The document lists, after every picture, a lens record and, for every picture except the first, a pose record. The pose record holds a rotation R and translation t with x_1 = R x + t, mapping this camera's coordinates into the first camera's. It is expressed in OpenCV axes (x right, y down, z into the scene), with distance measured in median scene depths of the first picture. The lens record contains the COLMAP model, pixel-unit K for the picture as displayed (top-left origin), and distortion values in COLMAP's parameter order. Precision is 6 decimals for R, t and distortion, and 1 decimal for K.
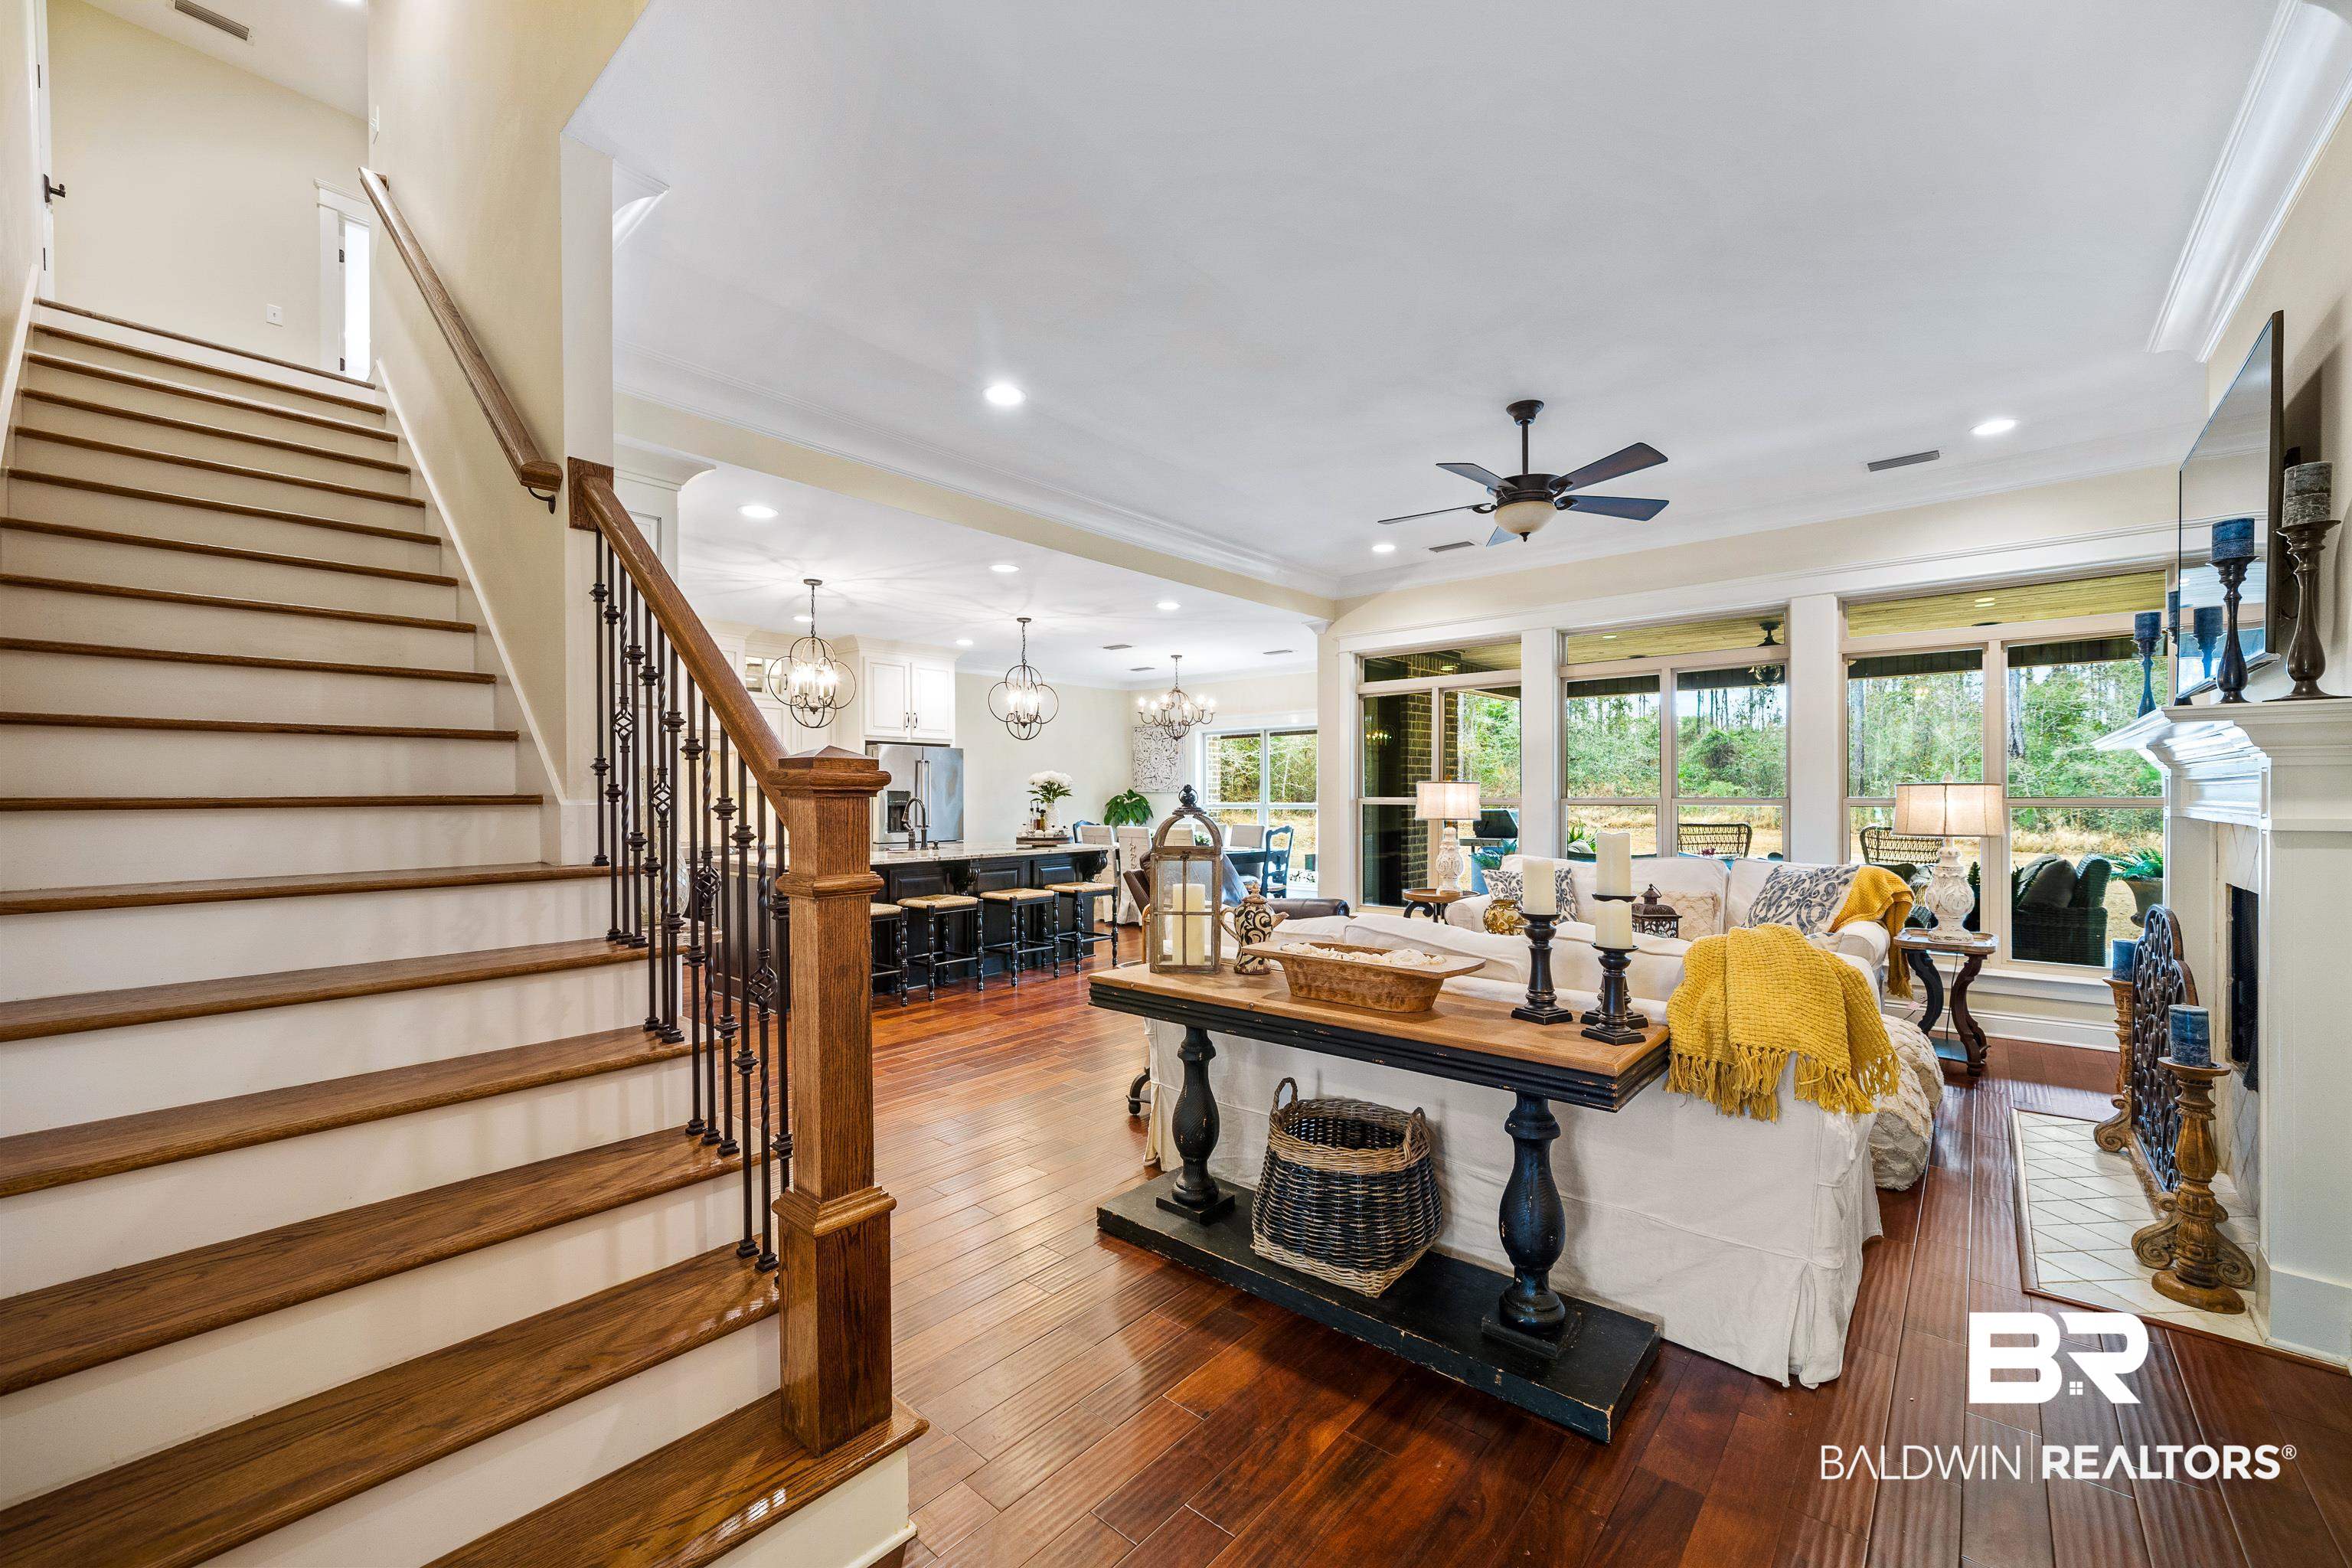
lens RADIAL K [[933.3, 0, 1173.8], [0, 933.3, 797.9], [0, 0, 1]] dist [-0.008805, 0.001217]
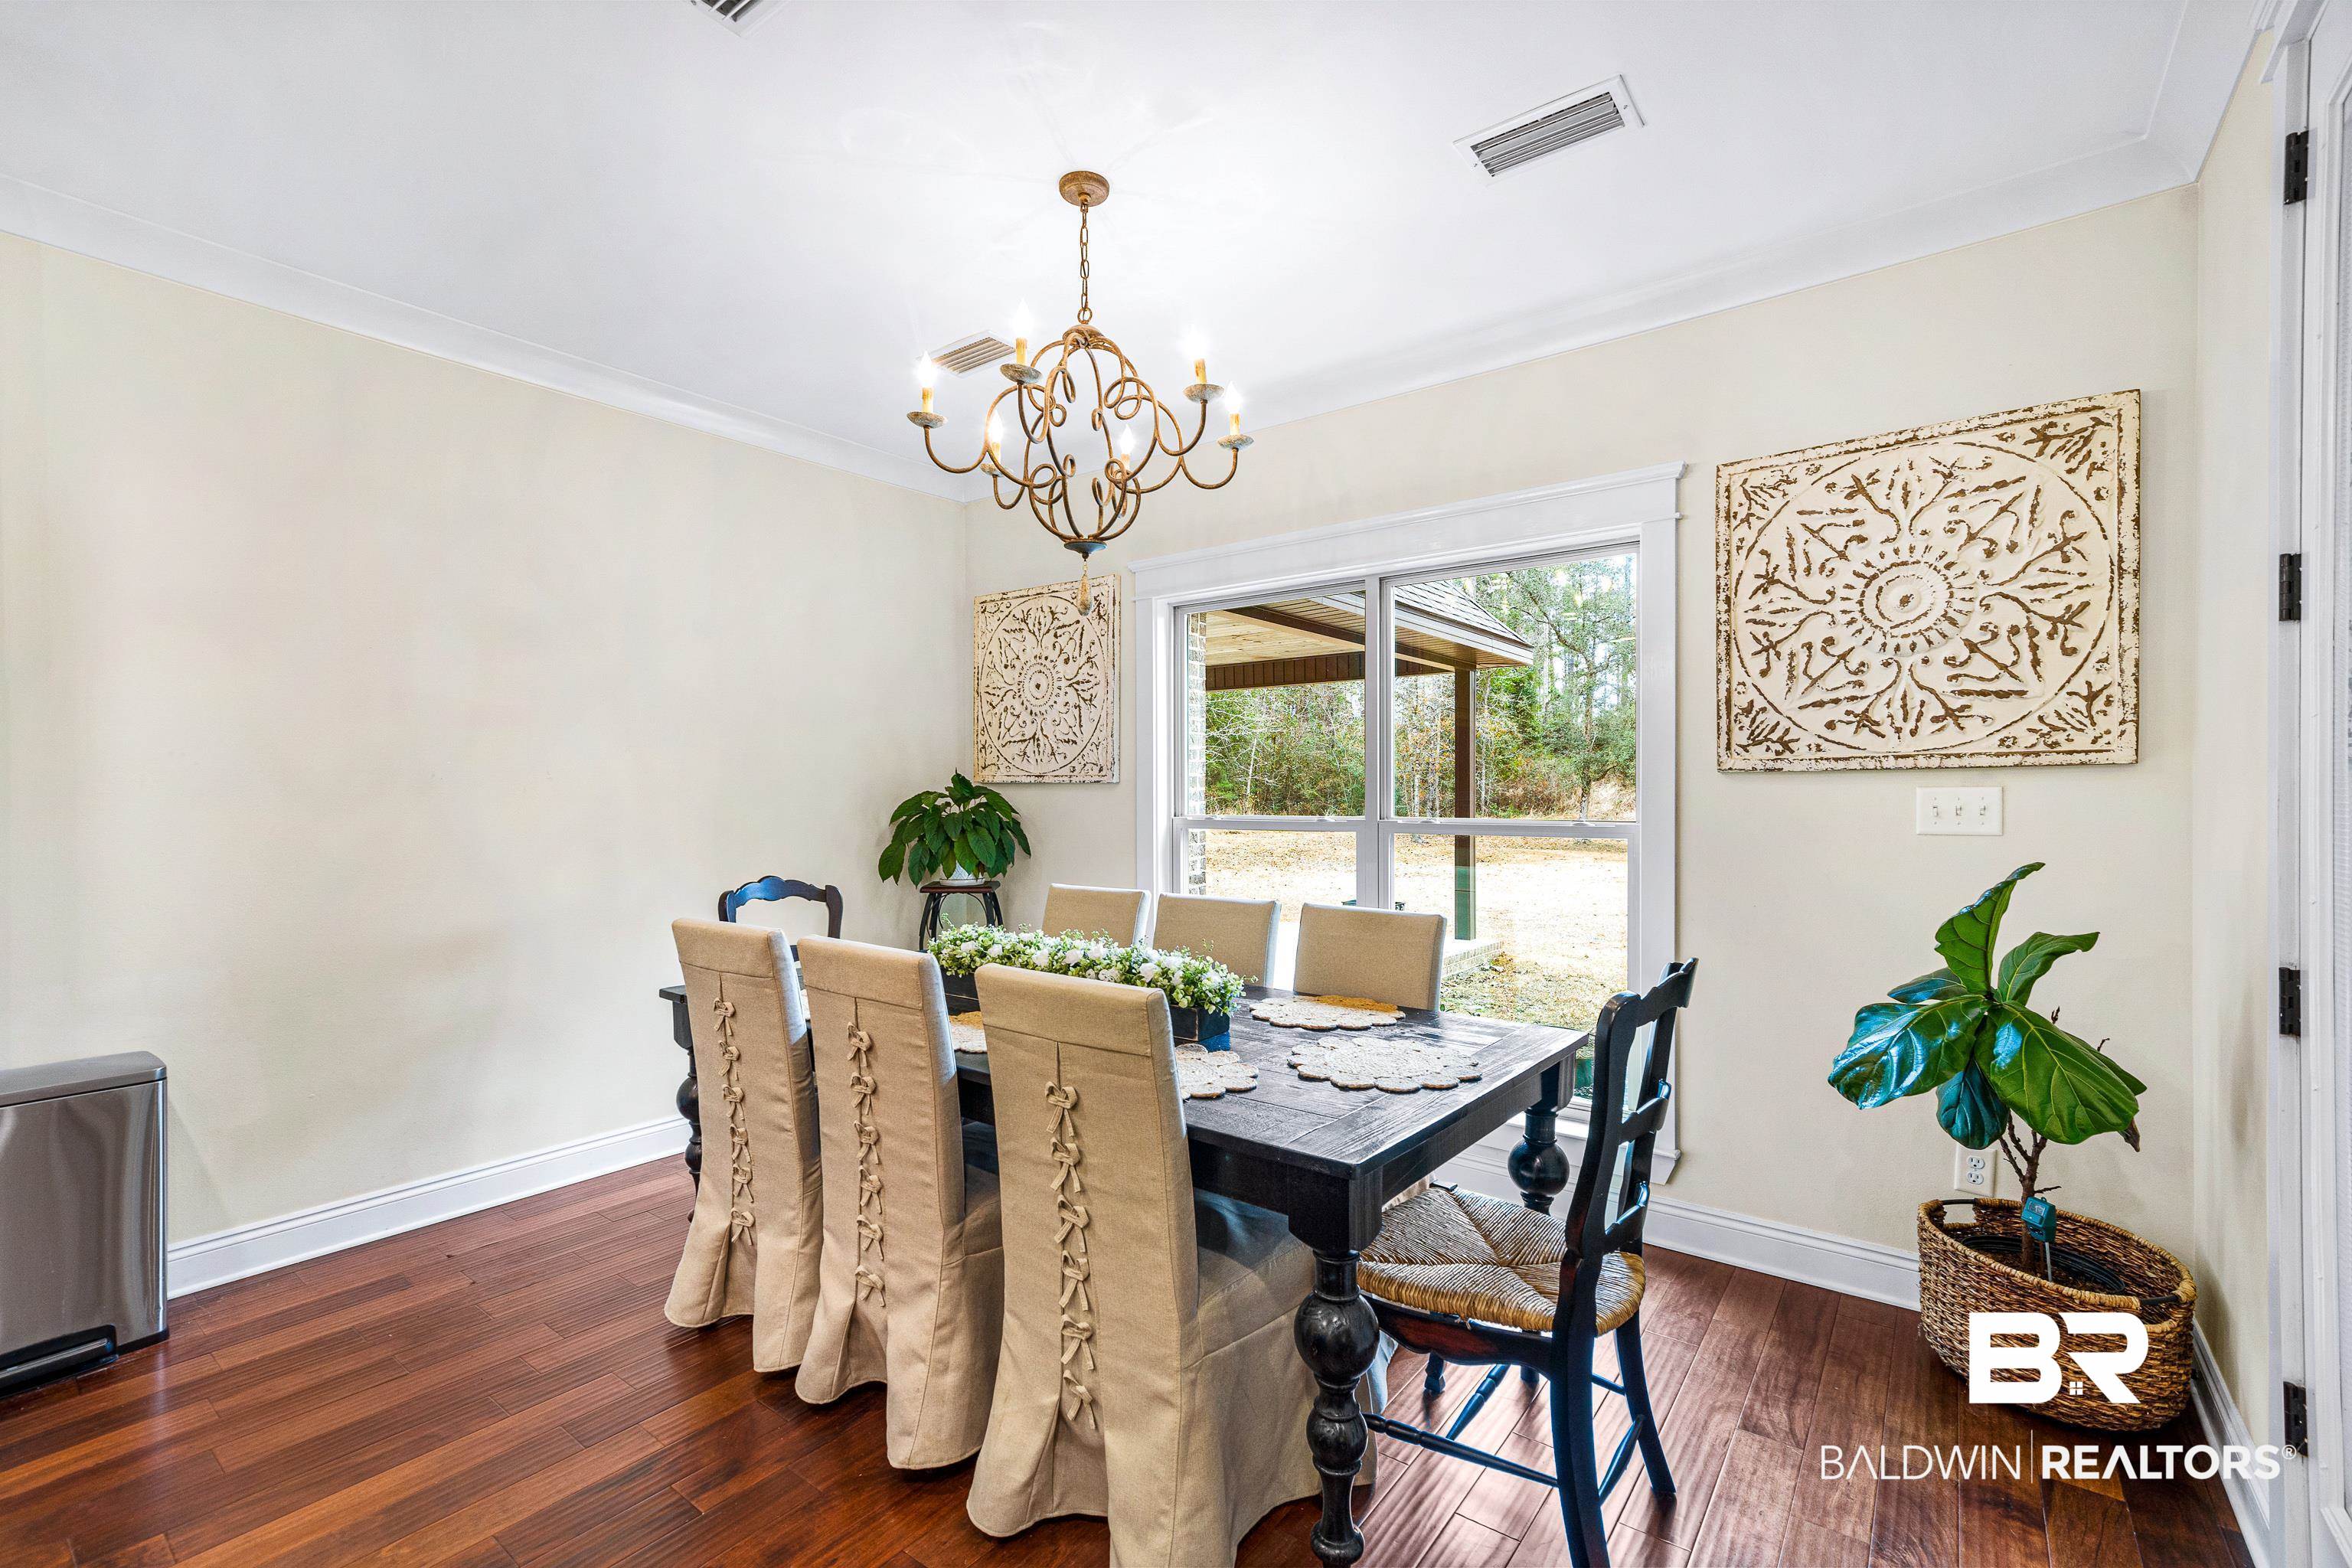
lens RADIAL K [[1051.5, 0, 1154.0], [0, 1051.5, 794.9], [0, 0, 1]] dist [0.009334, -0.001464]
pose [[0.998553, 0.004814, 0.053555, 0.007888], [-0.004751, 0.999988, -0.001295, -0.002655], [-0.053561, 0.001039, 0.998564, 0.934084]]
